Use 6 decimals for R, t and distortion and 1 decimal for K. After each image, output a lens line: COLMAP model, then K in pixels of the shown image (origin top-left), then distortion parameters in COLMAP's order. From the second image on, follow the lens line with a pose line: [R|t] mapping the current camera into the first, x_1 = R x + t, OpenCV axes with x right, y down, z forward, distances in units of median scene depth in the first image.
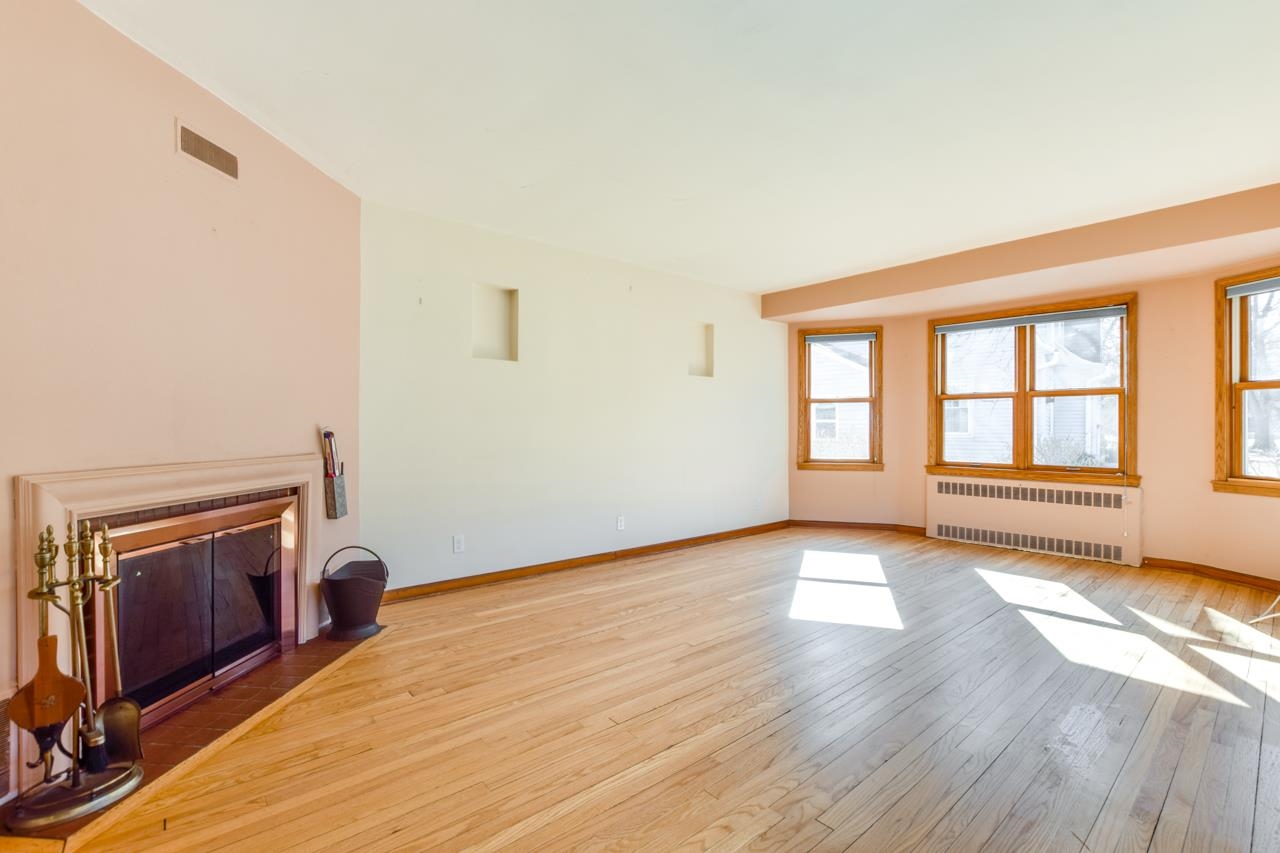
lens RADIAL K [[574.3, 0, 633.9], [0, 574.3, 425.2], [0, 0, 1]] dist [-0.026457, 0.006462]
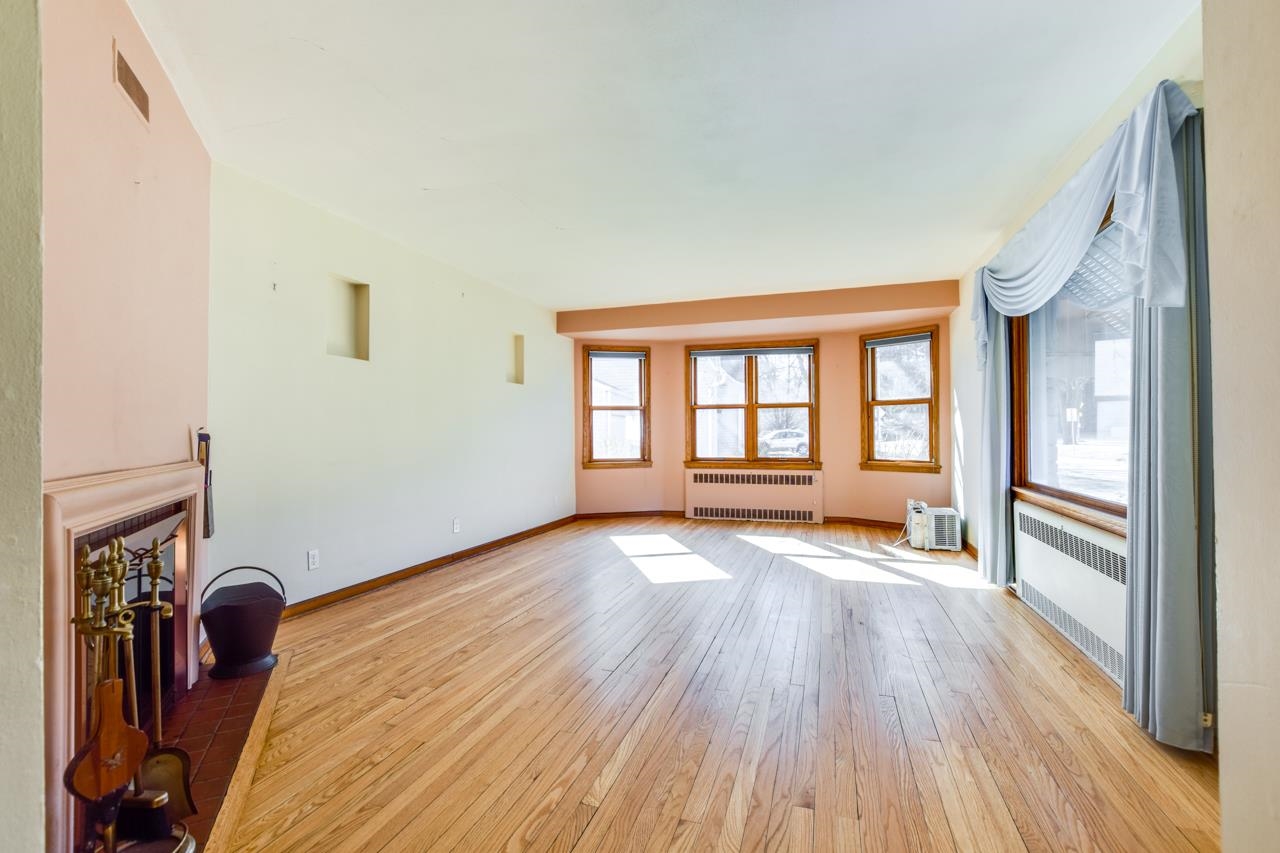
lens RADIAL K [[574.3, 0, 639.2], [0, 574.3, 425.4], [0, 0, 1]] dist [-0.026457, 0.006462]
pose [[0.851021, 0.001895, 0.525129, -0.312030], [0.005682, 0.999902, -0.012816, 0.009506], [-0.525101, 0.013890, 0.850926, -0.033115]]
